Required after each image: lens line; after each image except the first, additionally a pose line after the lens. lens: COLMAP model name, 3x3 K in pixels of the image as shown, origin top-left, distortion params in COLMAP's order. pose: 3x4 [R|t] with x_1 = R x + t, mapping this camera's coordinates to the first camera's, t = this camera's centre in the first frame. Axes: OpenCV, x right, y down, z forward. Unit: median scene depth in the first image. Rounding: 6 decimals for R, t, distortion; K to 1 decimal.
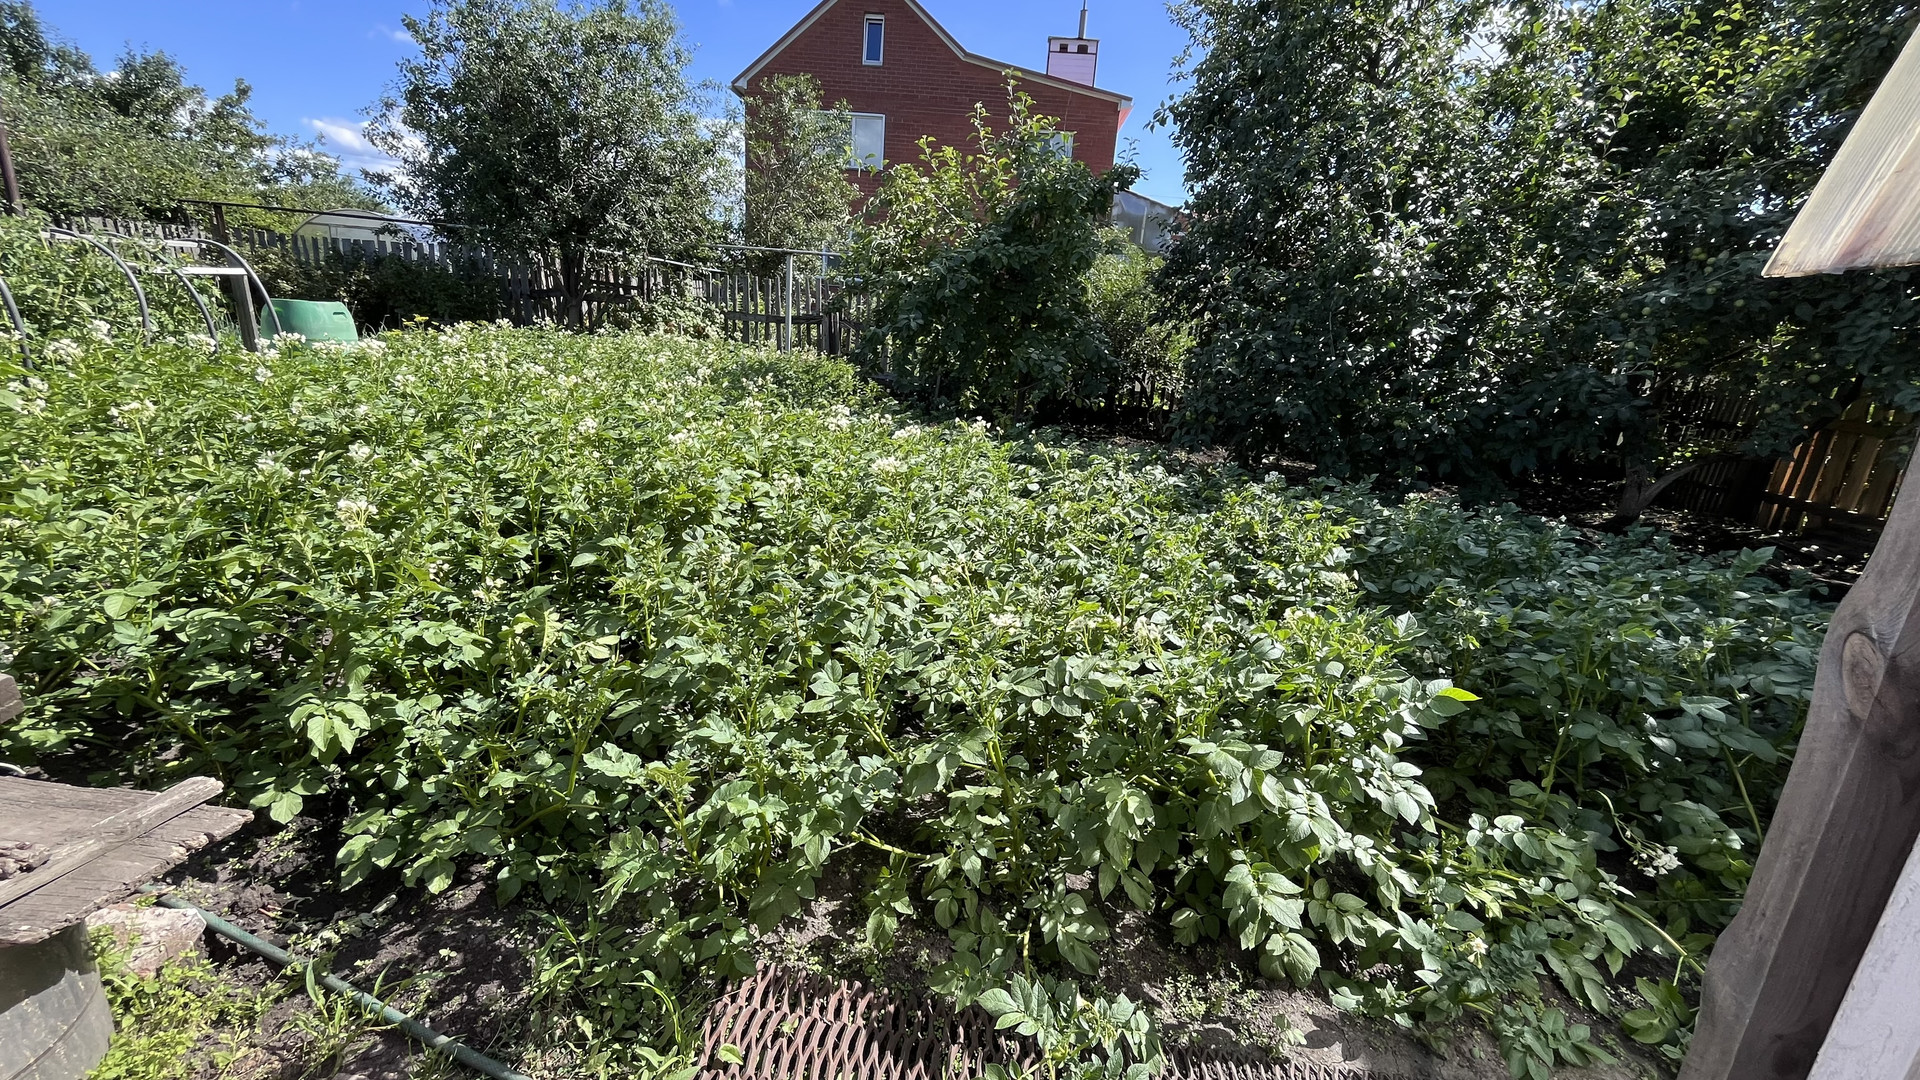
lens RADIAL K [[790.5, 0, 963.2], [0, 790.5, 539.2], [0, 0, 1]] dist [0.002174, -0.000942]
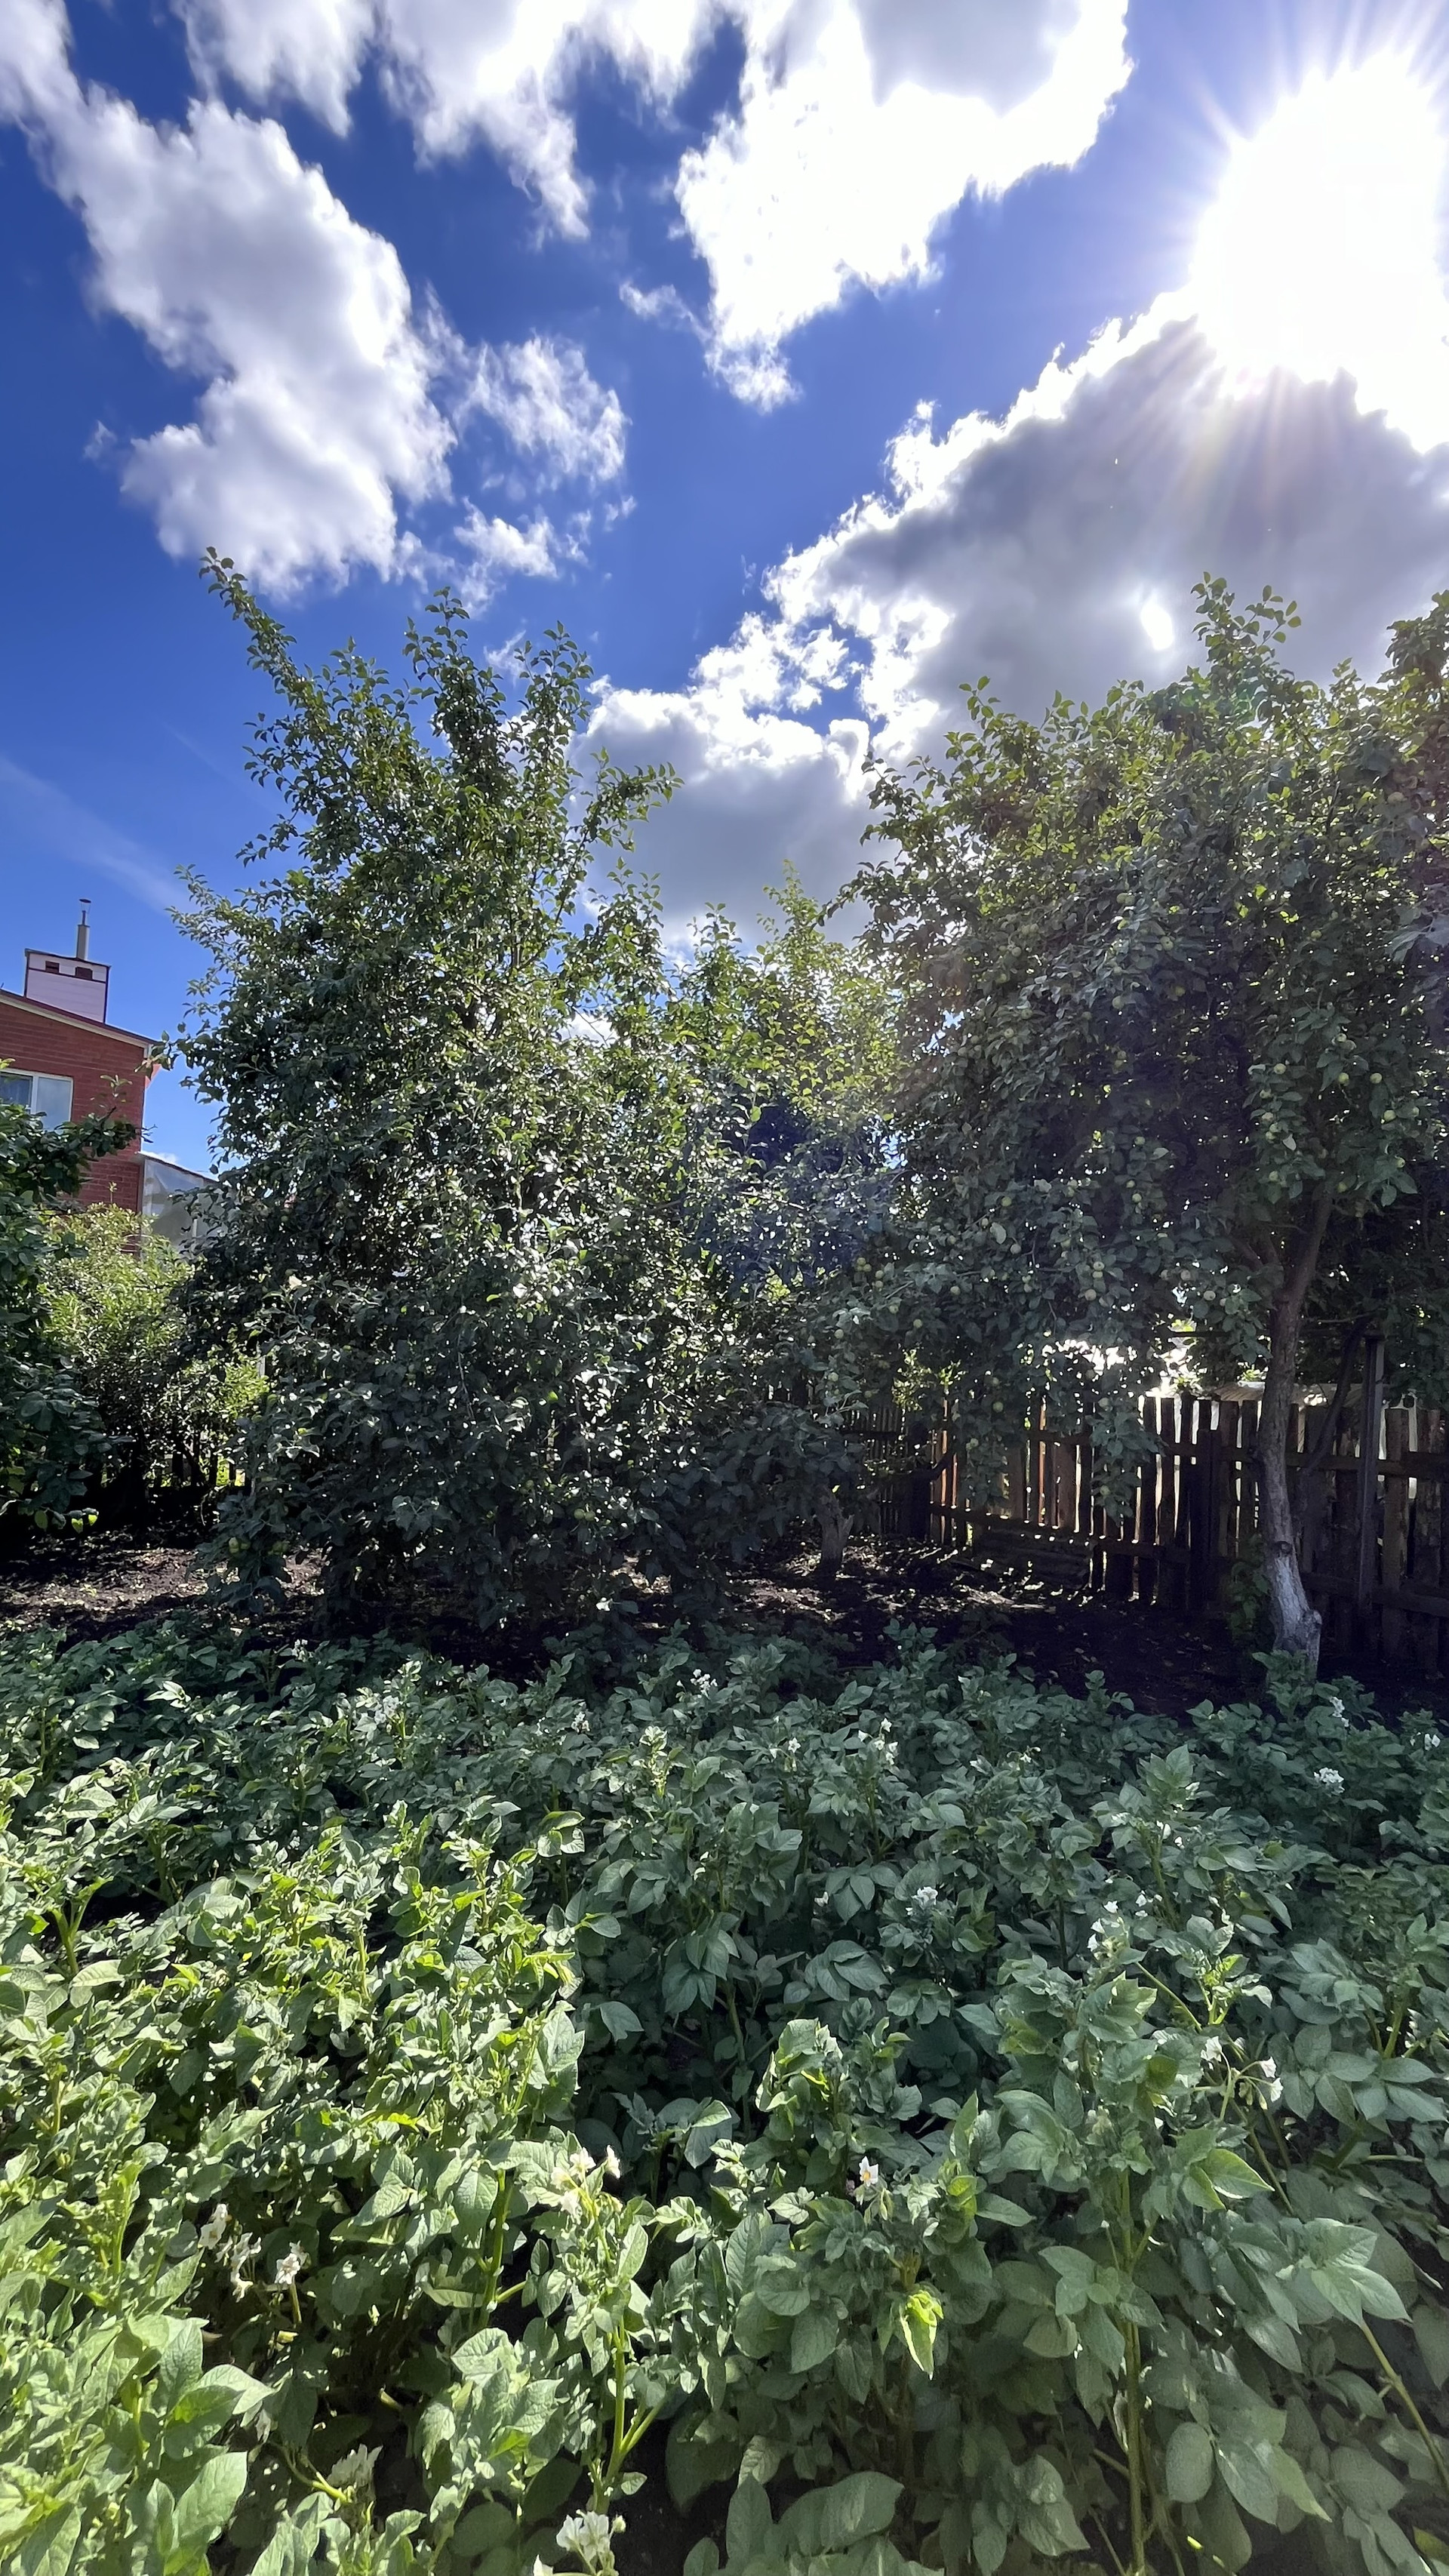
lens RADIAL K [[1060.5, 0, 724.5], [0, 1060.5, 1281.9], [0, 0, 1]] dist [0.002174, -0.000942]
pose [[0.788266, -0.009005, 0.615268, 0.105436], [0.197172, 0.950867, -0.238694, -0.090858], [-0.582889, 0.309468, 0.751312, 0.210557]]
